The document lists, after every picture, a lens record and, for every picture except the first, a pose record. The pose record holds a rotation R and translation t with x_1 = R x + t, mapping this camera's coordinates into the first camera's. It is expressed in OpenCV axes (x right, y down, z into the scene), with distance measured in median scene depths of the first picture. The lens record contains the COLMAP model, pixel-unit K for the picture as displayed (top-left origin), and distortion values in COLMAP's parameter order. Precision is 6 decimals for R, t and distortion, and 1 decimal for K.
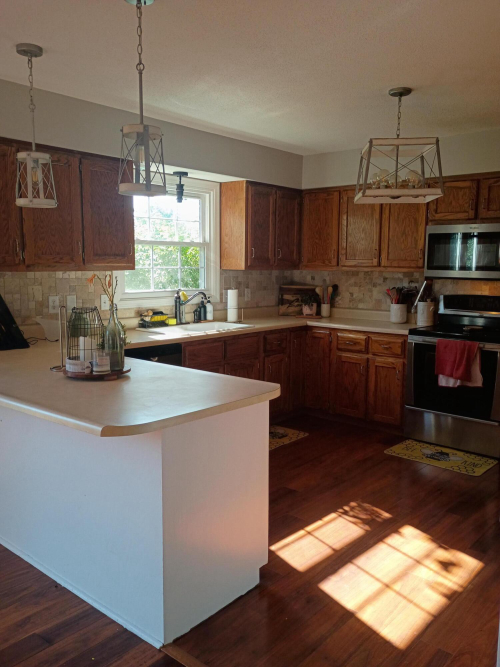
lens RADIAL K [[577.8, 0, 255.5], [0, 577.8, 334.9], [0, 0, 1]] dist [0.062674, -0.046156]
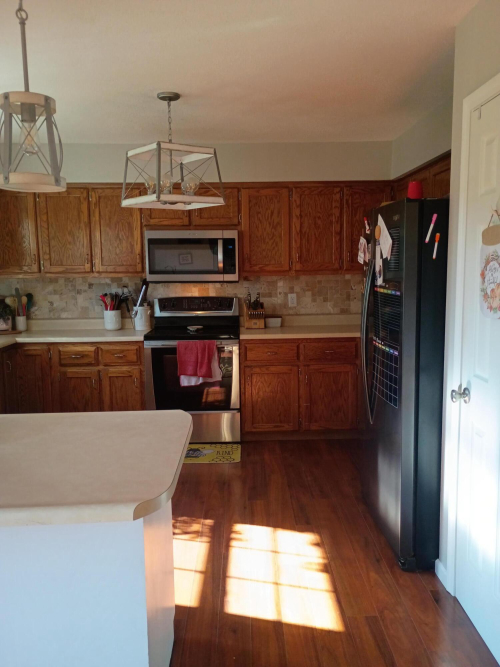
lens RADIAL K [[577.8, 0, 252.2], [0, 577.8, 336.0], [0, 0, 1]] dist [0.062674, -0.046156]
pose [[0.747856, -0.104354, 0.655608, -0.230829], [0.103137, 0.993841, 0.040542, -0.027209], [-0.655801, 0.037298, 0.754012, 0.124997]]
